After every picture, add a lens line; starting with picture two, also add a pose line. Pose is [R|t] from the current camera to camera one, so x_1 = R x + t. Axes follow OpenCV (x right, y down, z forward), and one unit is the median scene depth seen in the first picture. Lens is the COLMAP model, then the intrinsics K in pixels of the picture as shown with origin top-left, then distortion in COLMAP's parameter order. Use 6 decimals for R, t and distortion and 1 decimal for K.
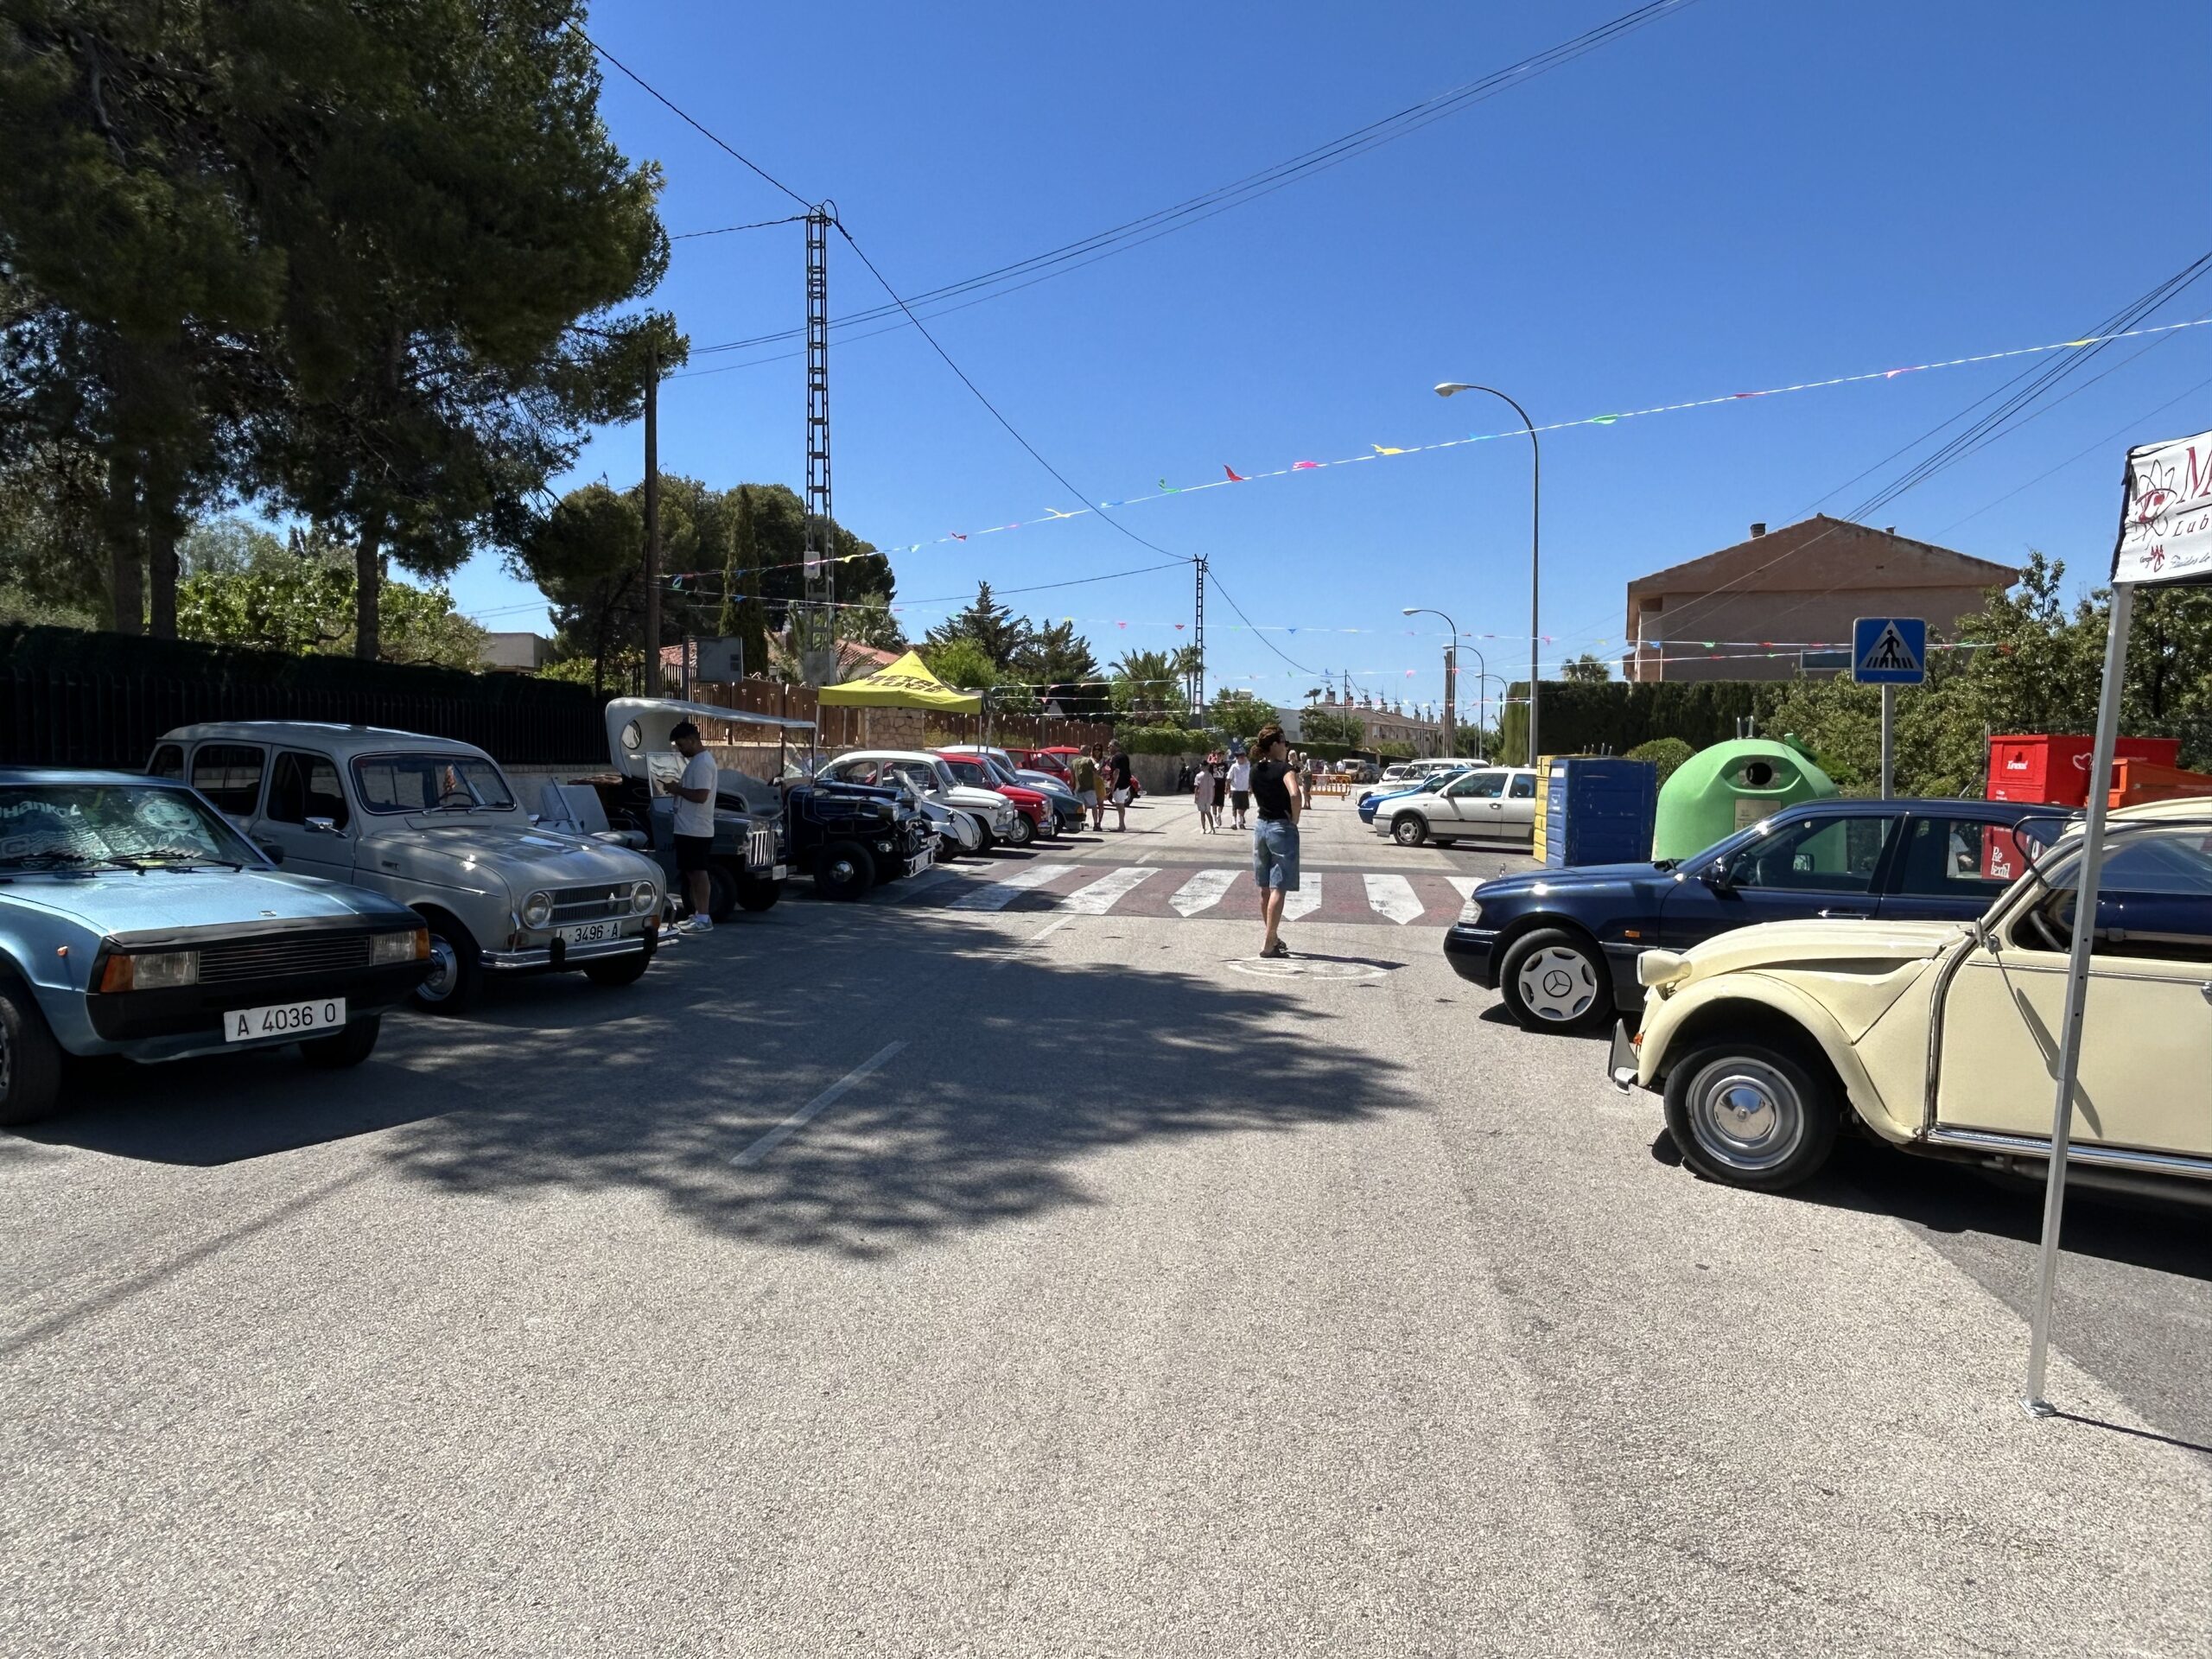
lens RADIAL K [[1539.8, 0, 1101.7], [0, 1539.8, 824.5], [0, 0, 1]] dist [-0.002671, -0.002567]
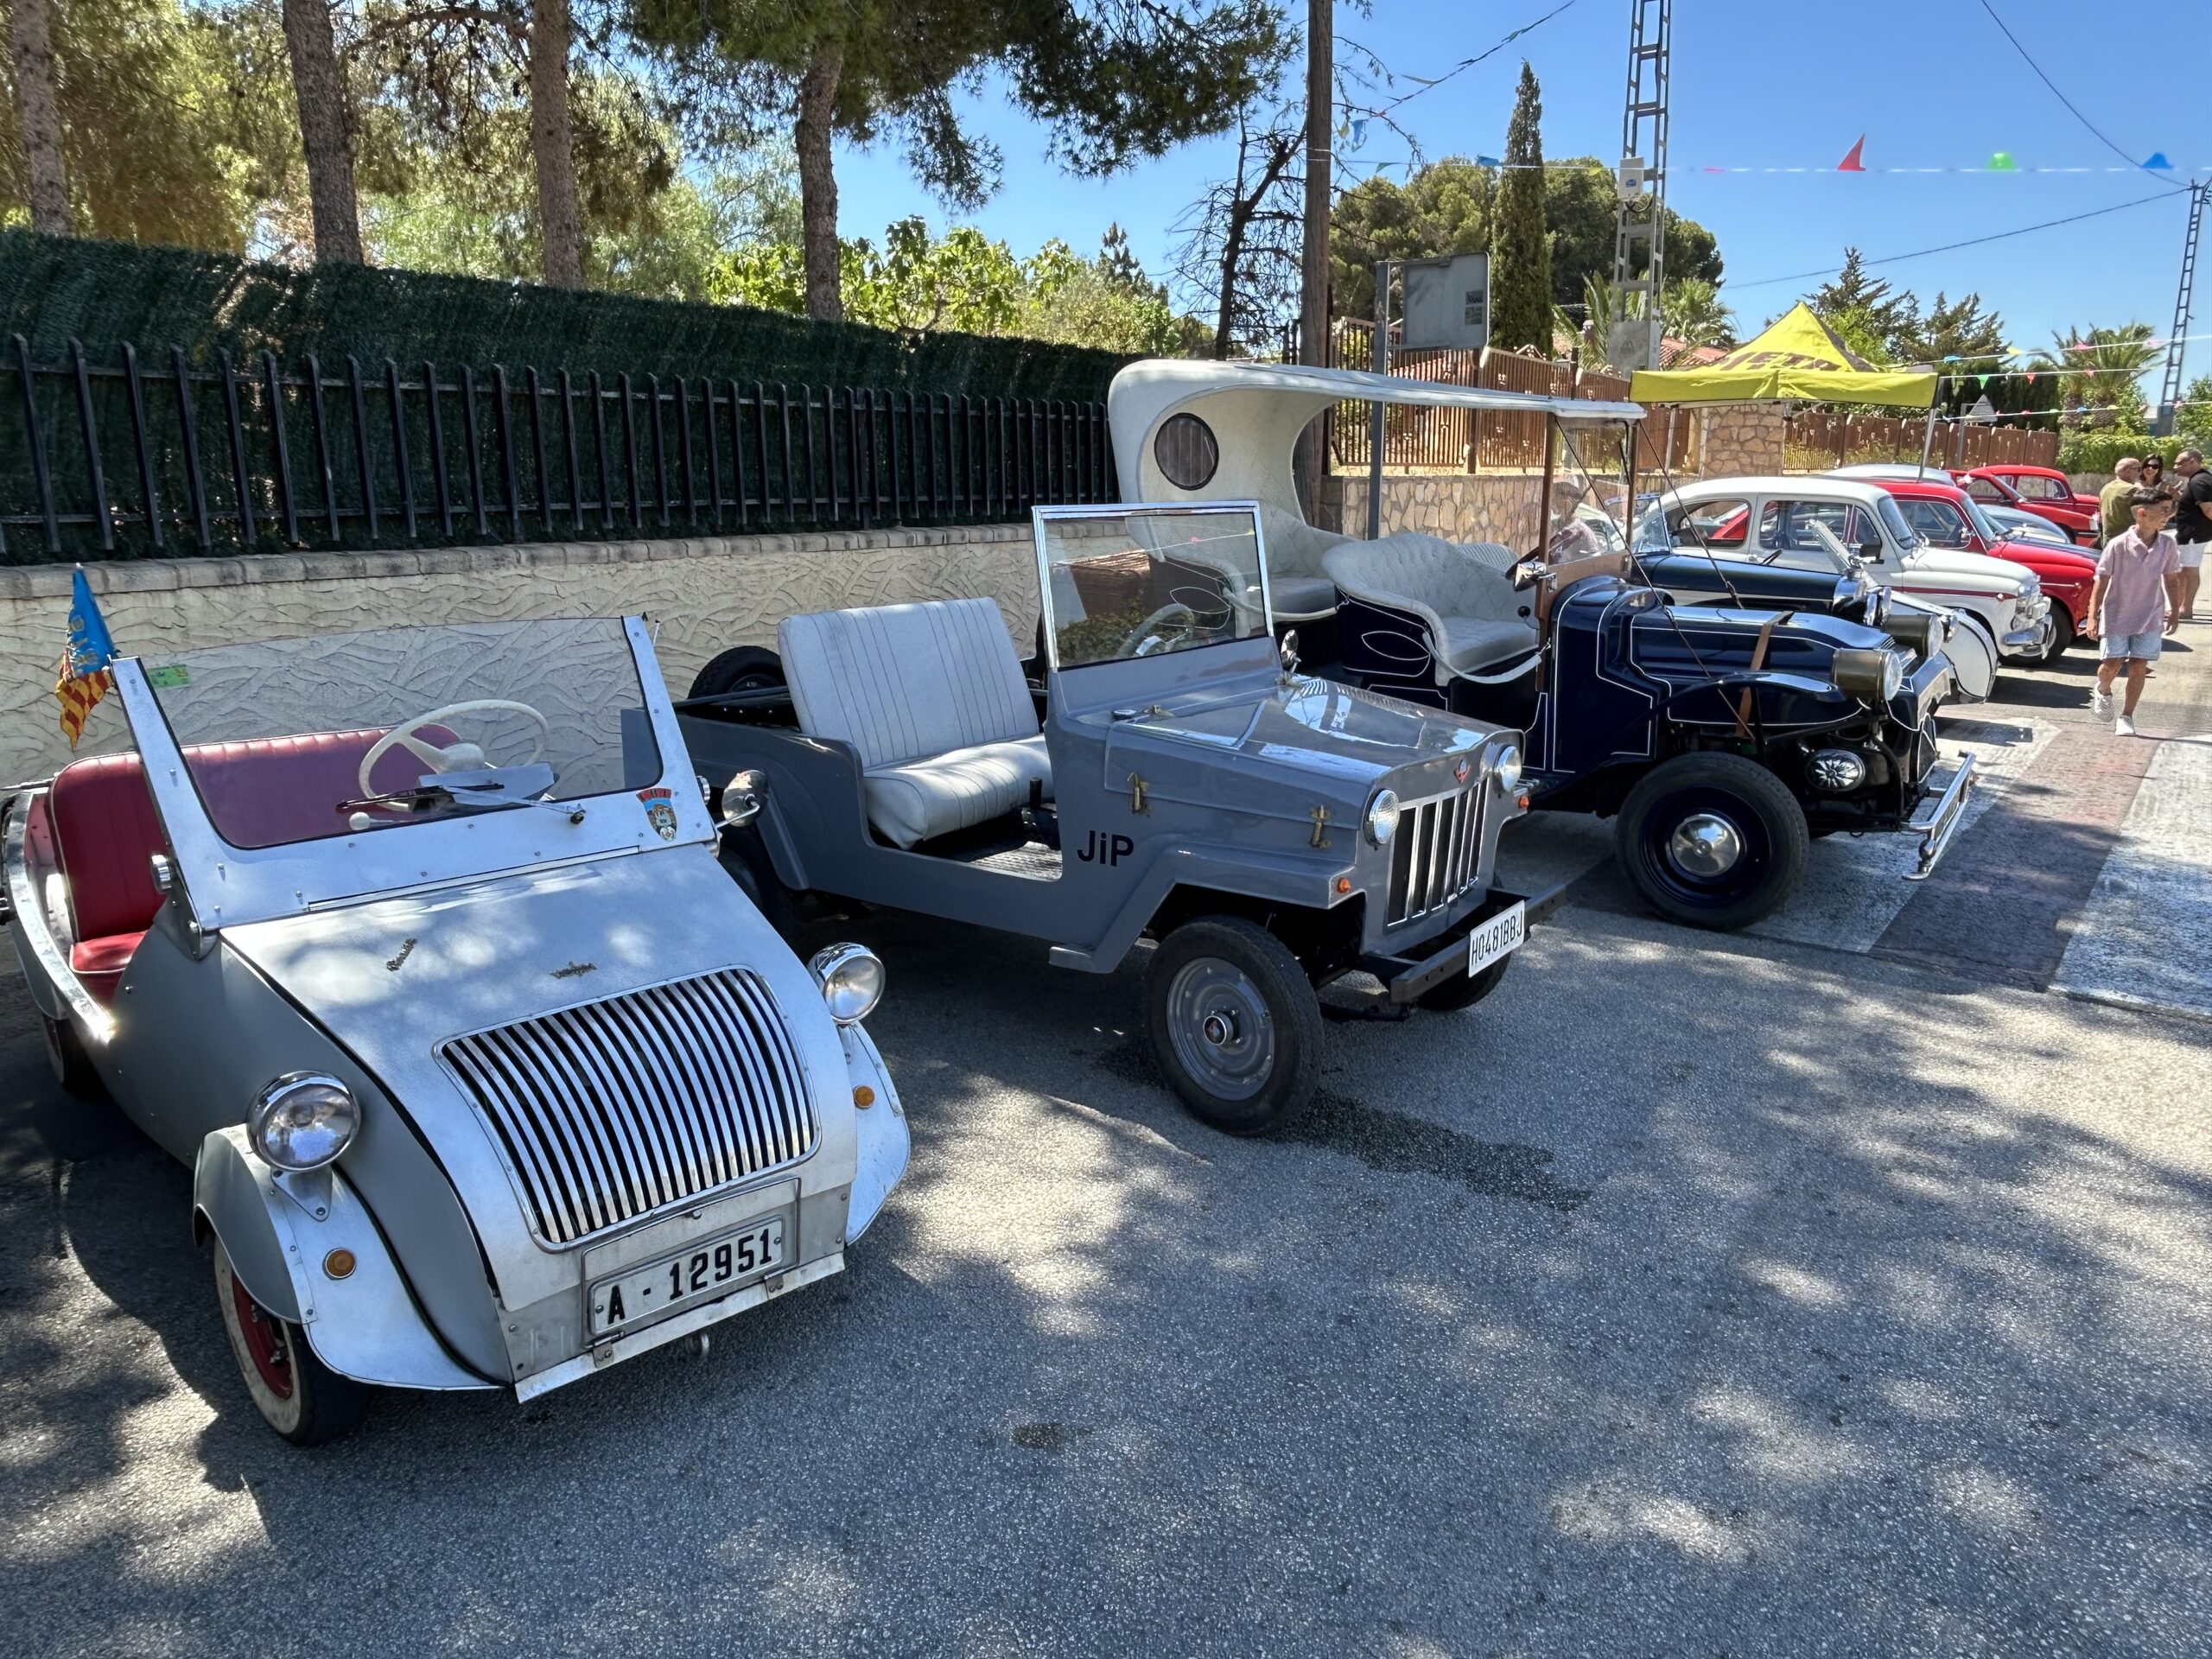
lens RADIAL K [[1539.8, 0, 1096.5], [0, 1539.8, 834.8], [0, 0, 1]] dist [-0.002671, -0.002567]
pose [[0.878110, 0.085777, -0.470706, -0.043884], [-0.001058, 0.984144, 0.177367, -0.011043], [0.478457, -0.155250, 0.864278, 0.222451]]
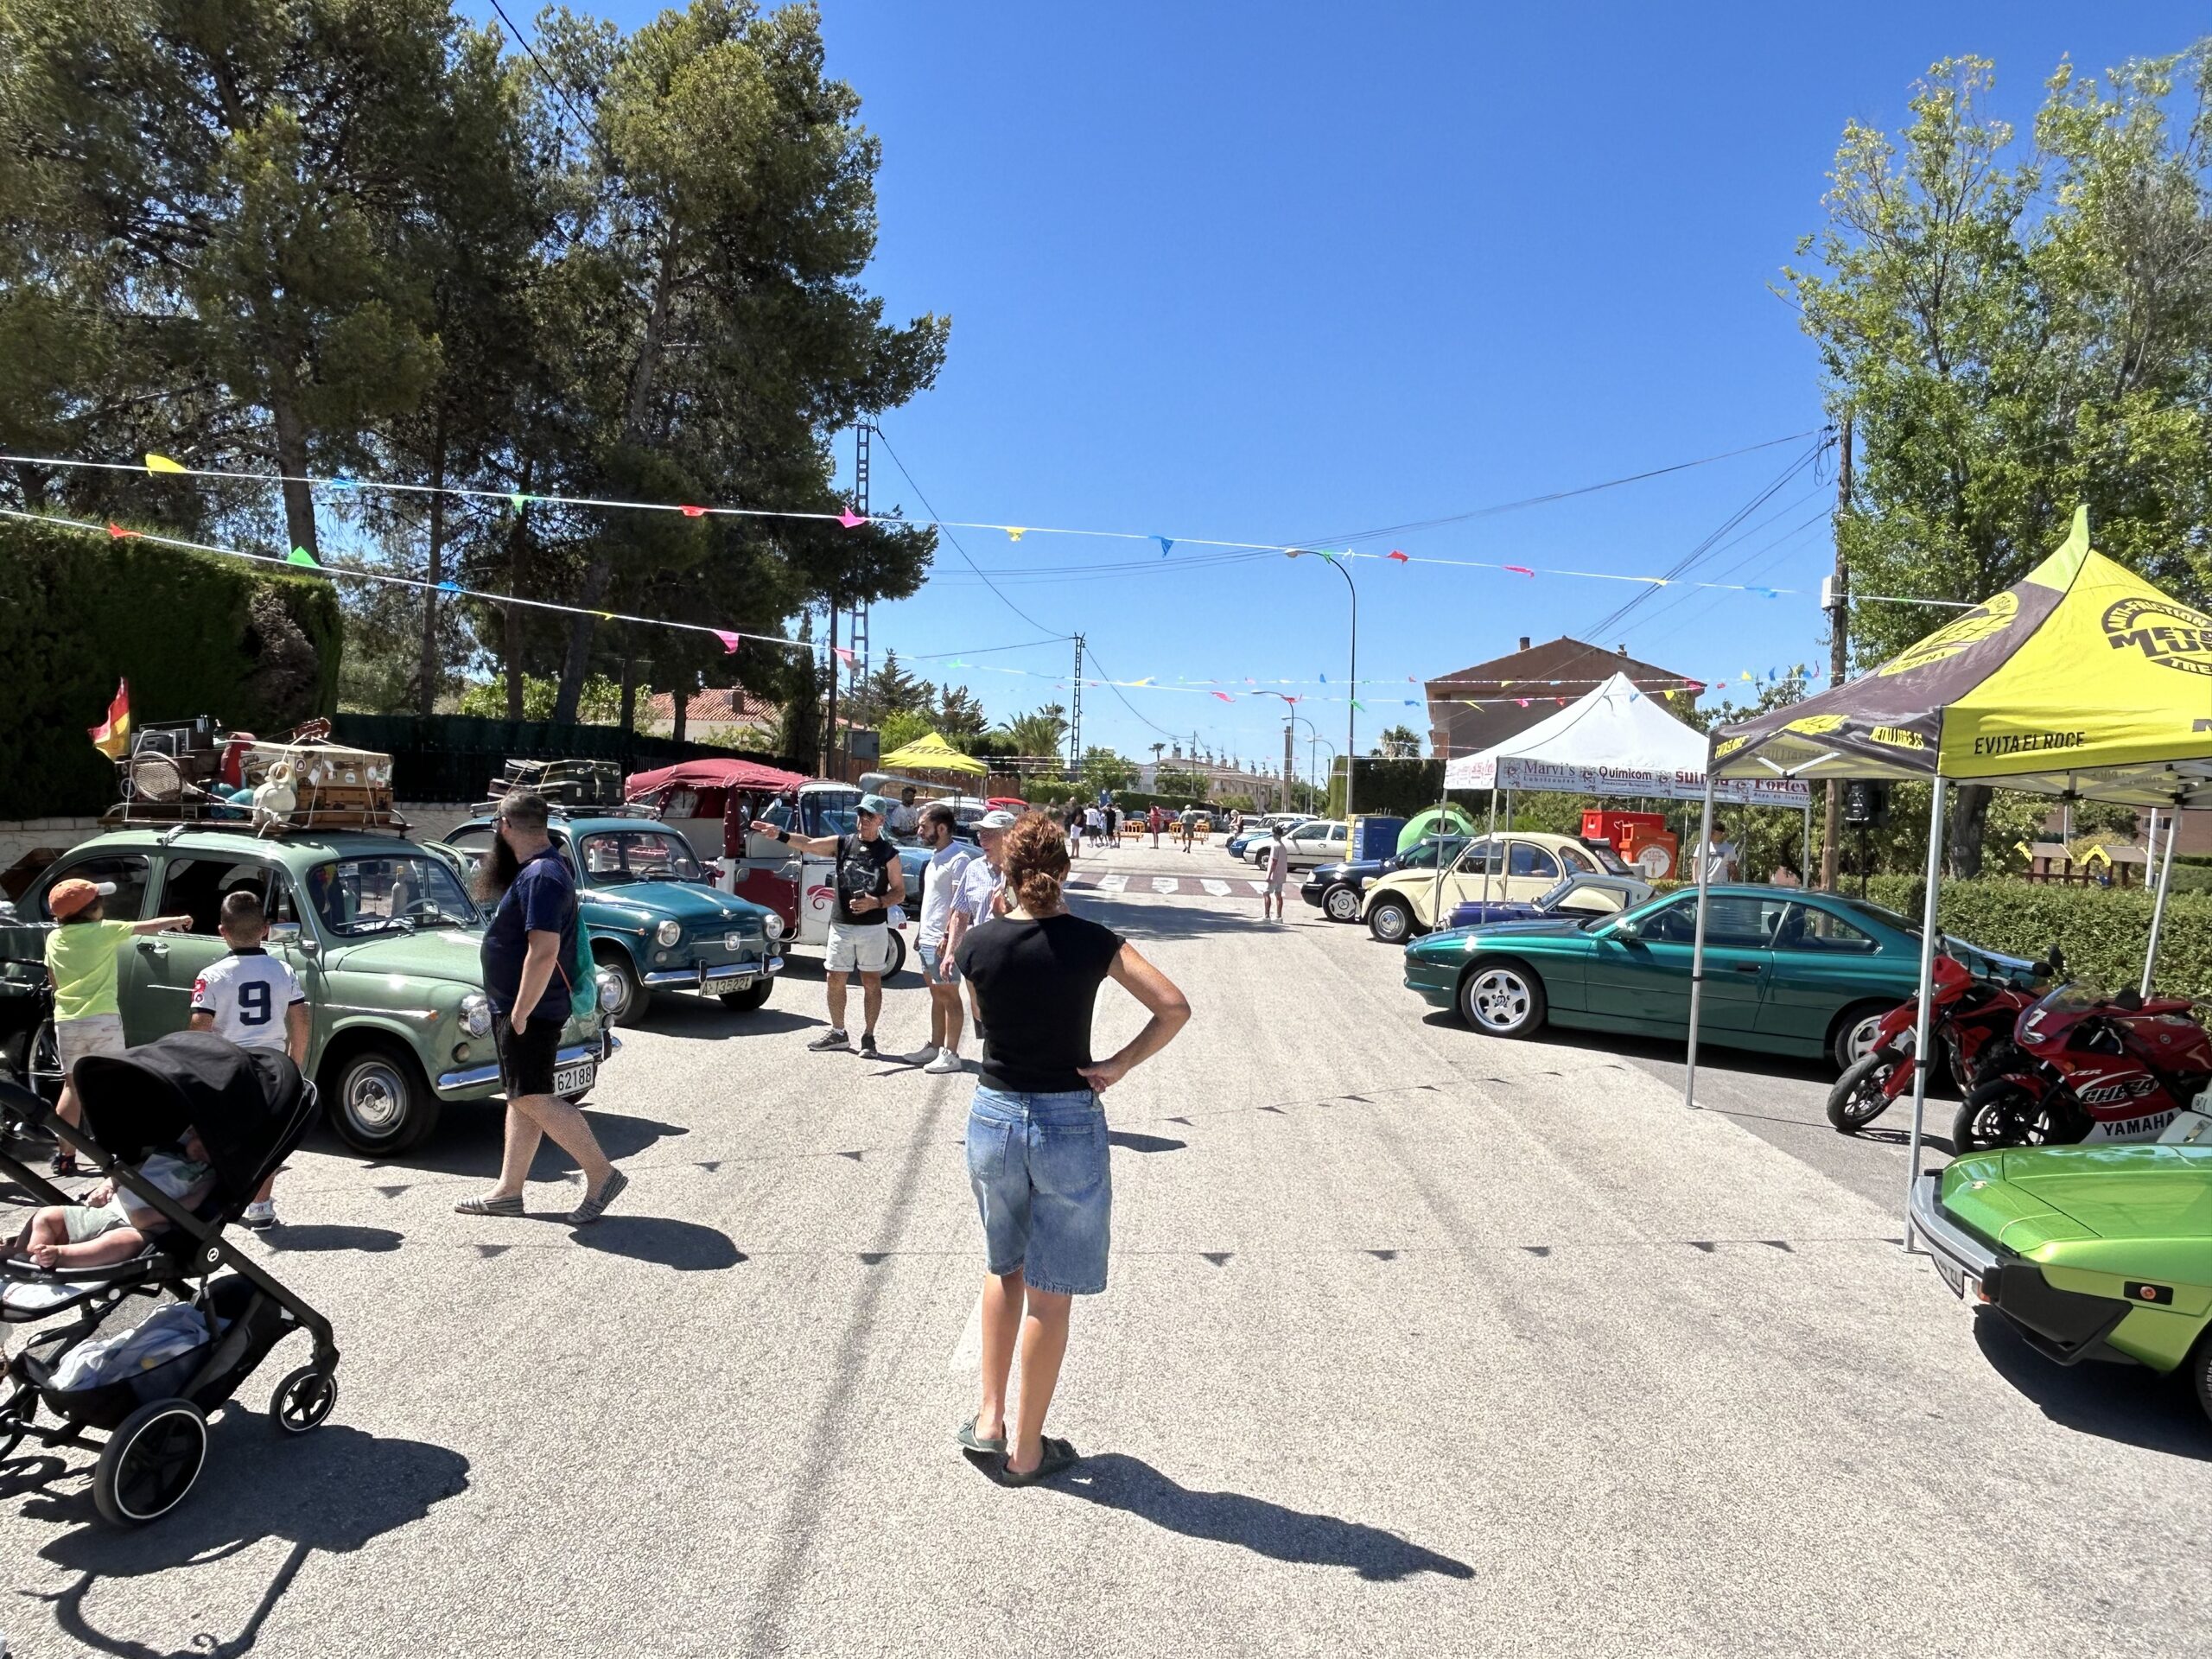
lens RADIAL K [[1539.8, 0, 1105.9], [0, 1539.8, 831.5], [0, 0, 1]] dist [-0.002671, -0.002567]
pose [[0.993752, 0.021778, 0.109464, -0.080188], [-0.018998, 0.999471, -0.026380, 0.011438], [-0.109981, 0.024136, 0.993641, -0.316759]]
